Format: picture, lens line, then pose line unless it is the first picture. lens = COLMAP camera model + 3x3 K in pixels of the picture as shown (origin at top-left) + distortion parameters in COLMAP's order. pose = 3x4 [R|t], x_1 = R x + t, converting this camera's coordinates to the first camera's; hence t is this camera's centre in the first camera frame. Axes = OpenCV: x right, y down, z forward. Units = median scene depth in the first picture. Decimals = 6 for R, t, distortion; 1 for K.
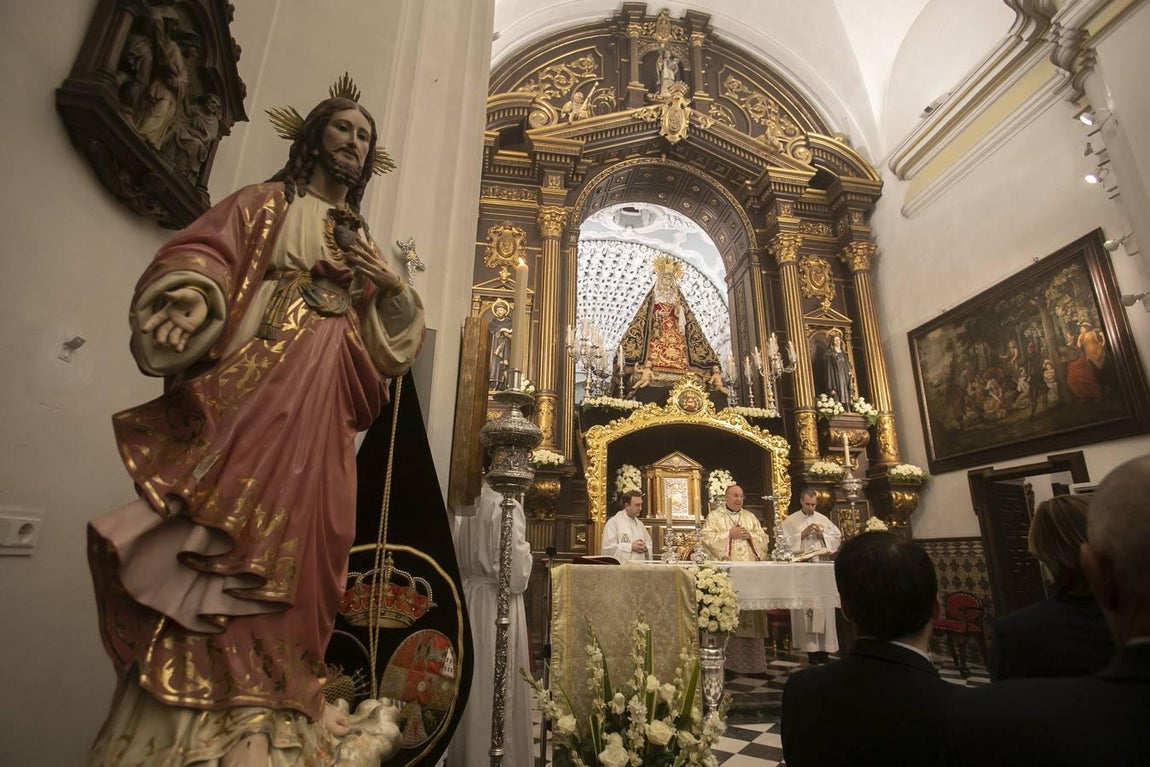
lens RADIAL K [[566.2, 0, 577.1], [0, 566.2, 383.9], [0, 0, 1]] dist [-0.068014, 0.014864]
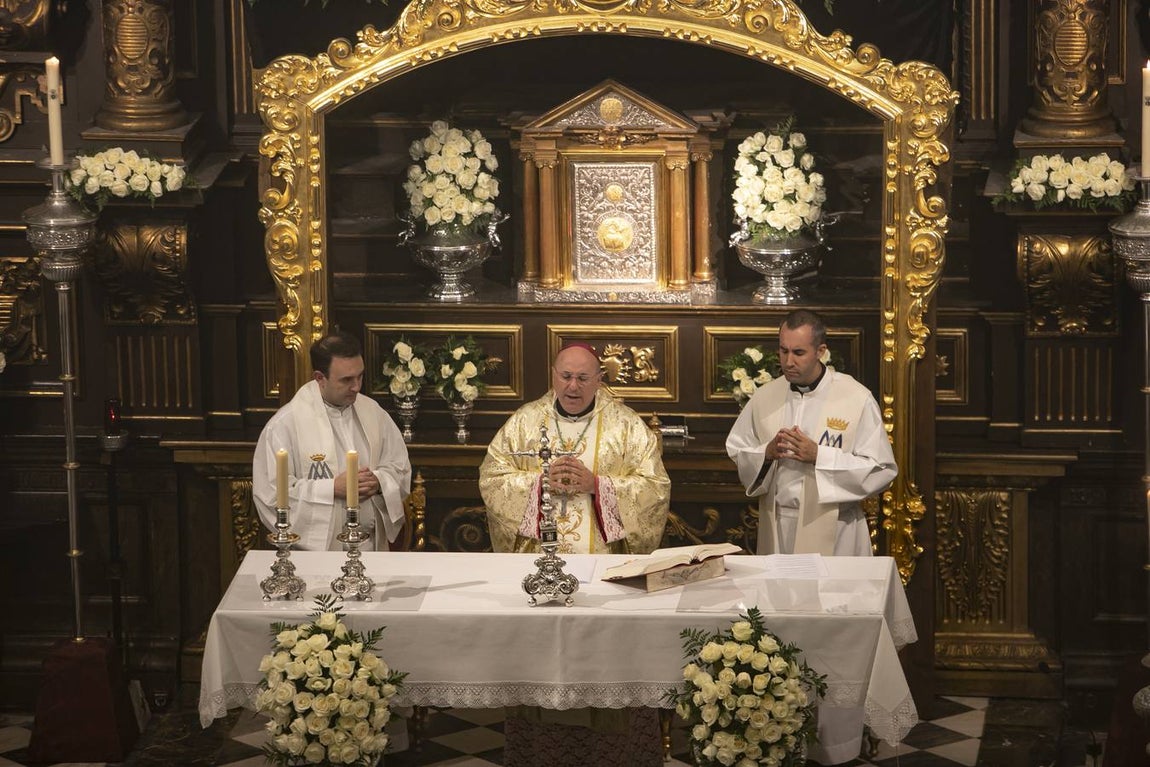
lens RADIAL K [[6472.3, 0, 578.0], [0, 6472.3, 391.9], [0, 0, 1]] dist [1.933898, 0.000000]
pose [[0.964990, 0.030430, -0.260517, 1.038190], [0.106796, 0.861599, 0.496227, -1.408816], [0.239561, -0.506677, 0.828184, -1.868211]]
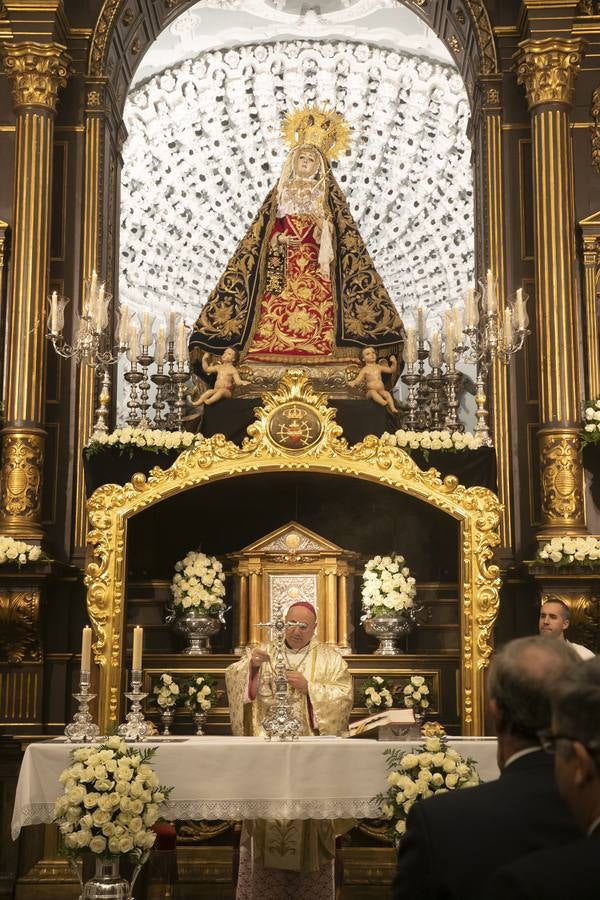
lens RADIAL K [[1413.2, 0, 299.5], [0, 1413.2, 451.2], [0, 0, 1]] dist [0.162194, 0.000000]
pose [[0.983429, -0.047742, -0.174892, 0.407347], [0.066281, 0.992600, 0.101742, -0.073908], [0.168740, -0.111648, 0.979317, -0.243437]]
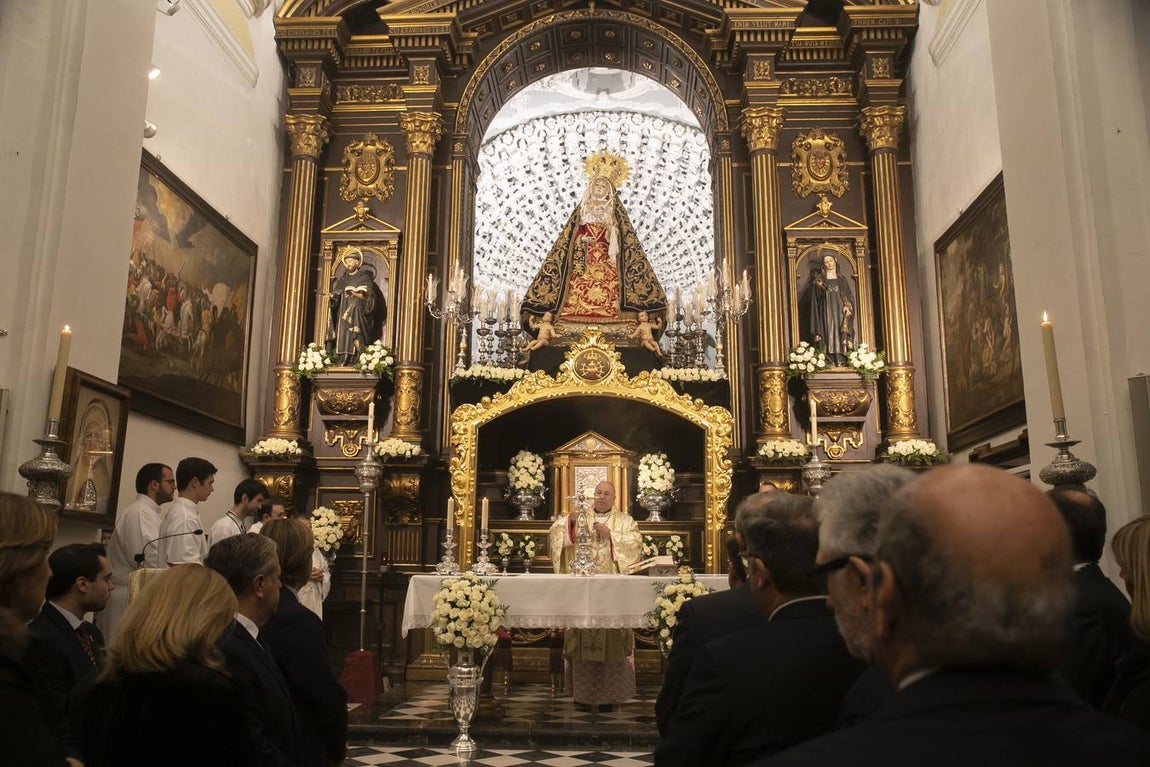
lens RADIAL K [[956.1, 0, 569.9], [0, 956.1, 376.8], [0, 0, 1]] dist [-0.062938, 0.057254]
pose [[0.978539, -0.048618, -0.200242, 0.404629], [0.066867, 0.994100, 0.085401, -0.061525], [0.194909, -0.096958, 0.976017, -0.232852]]
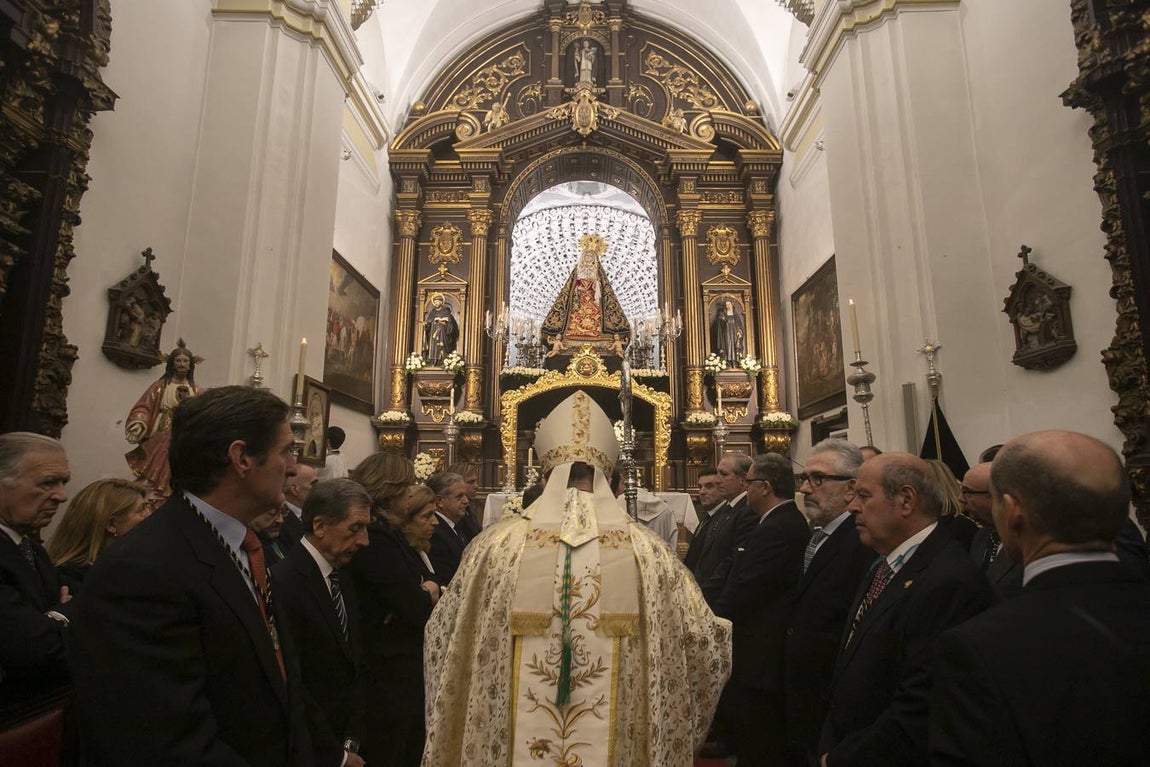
lens RADIAL K [[622.8, 0, 575.5], [0, 622.8, 383.1], [0, 0, 1]] dist [-0.059115, 0.001827]
pose [[0.987010, -0.040162, -0.155555, 0.368887], [0.058865, 0.991320, 0.117557, -0.091814], [0.149484, -0.125186, 0.980807, -0.330560]]
